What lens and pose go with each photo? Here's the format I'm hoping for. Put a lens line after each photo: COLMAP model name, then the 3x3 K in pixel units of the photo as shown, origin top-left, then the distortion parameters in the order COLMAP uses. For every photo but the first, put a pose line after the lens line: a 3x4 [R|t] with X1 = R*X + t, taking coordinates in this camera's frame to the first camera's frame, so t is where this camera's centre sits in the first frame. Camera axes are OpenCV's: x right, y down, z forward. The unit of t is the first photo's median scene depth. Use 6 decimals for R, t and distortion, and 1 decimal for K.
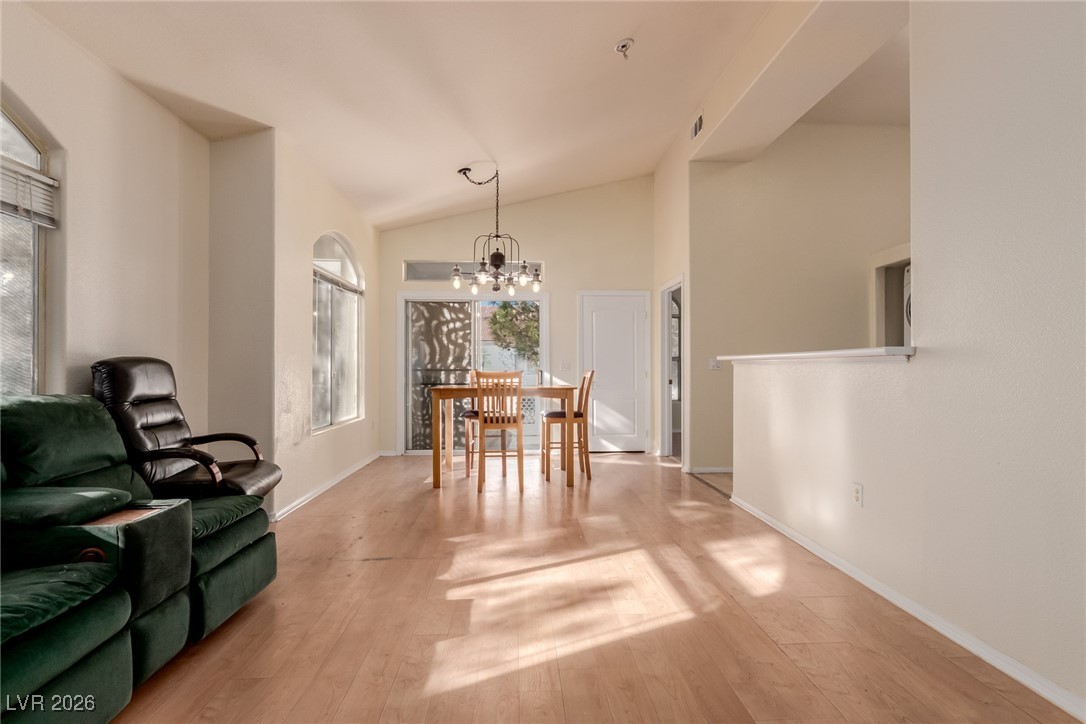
lens RADIAL K [[514.0, 0, 549.4], [0, 514.0, 365.5], [0, 0, 1]] dist [0.000108, -0.001717]
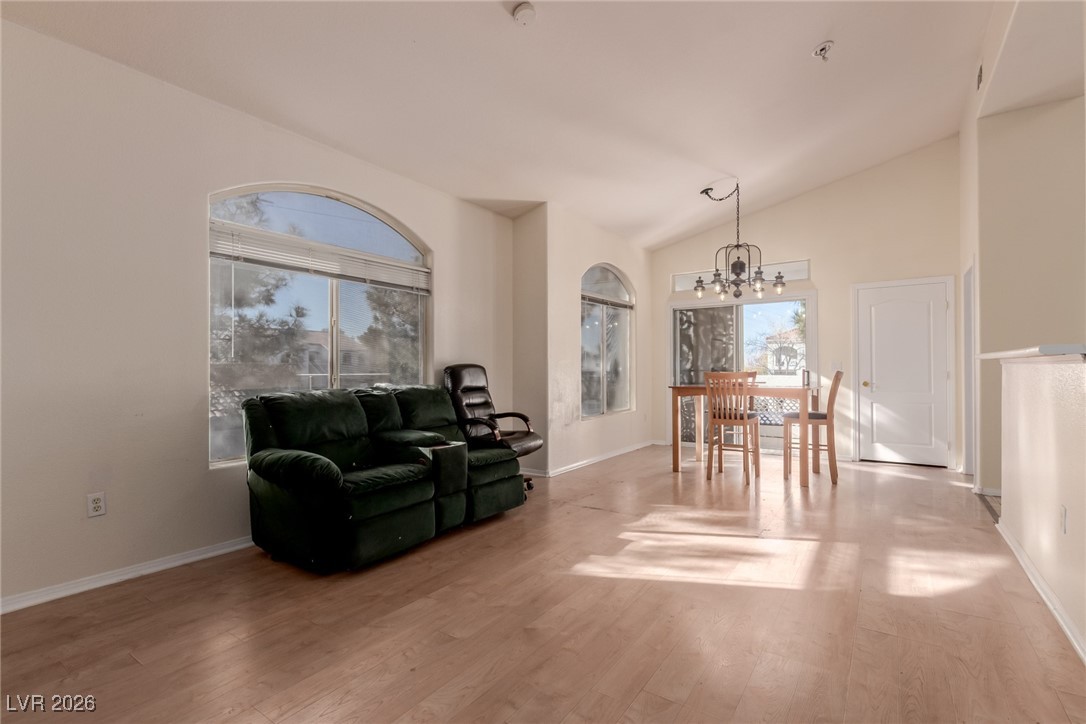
lens RADIAL K [[511.1, 0, 528.8], [0, 511.1, 367.8], [0, 0, 1]] dist [-0.000697, -0.001509]
pose [[0.778831, -0.004997, -0.627214, 0.320507], [0.007819, 0.999968, 0.001742, -0.003855], [0.627185, -0.006260, 0.778845, -0.143542]]
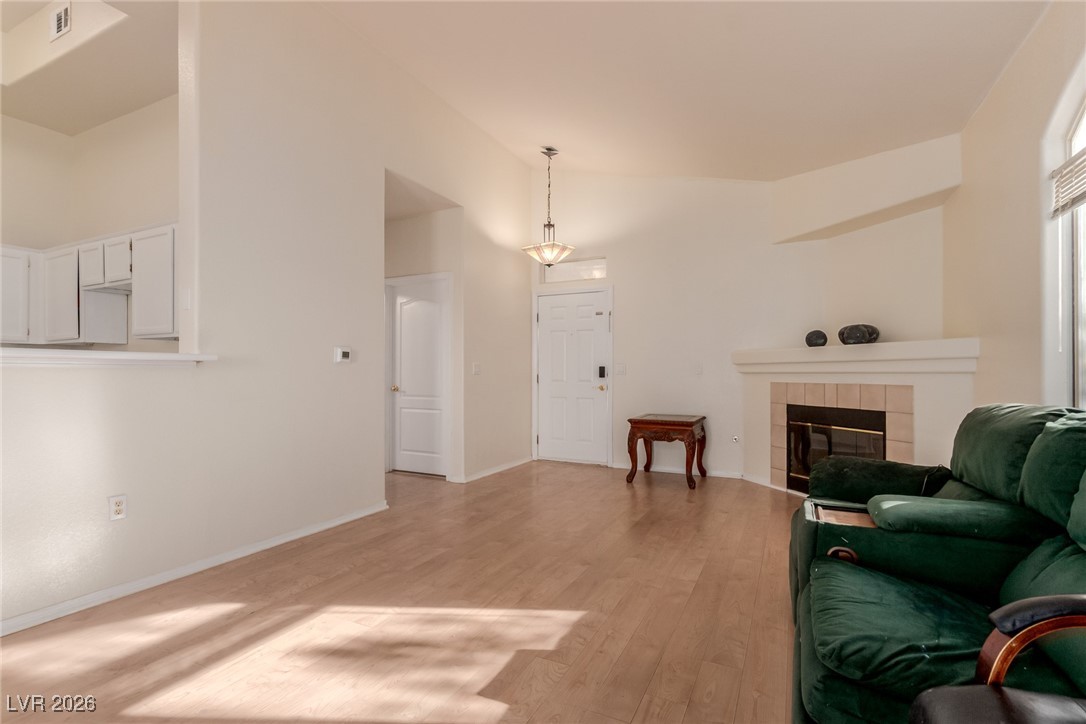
lens RADIAL K [[514.0, 0, 549.4], [0, 514.0, 365.5], [0, 0, 1]] dist [0.000108, -0.001717]
pose [[-0.875610, 0.004052, 0.483001, -0.387243], [-0.004357, 0.999858, -0.016287, 0.004489], [-0.482999, -0.016365, -0.875468, 1.046352]]
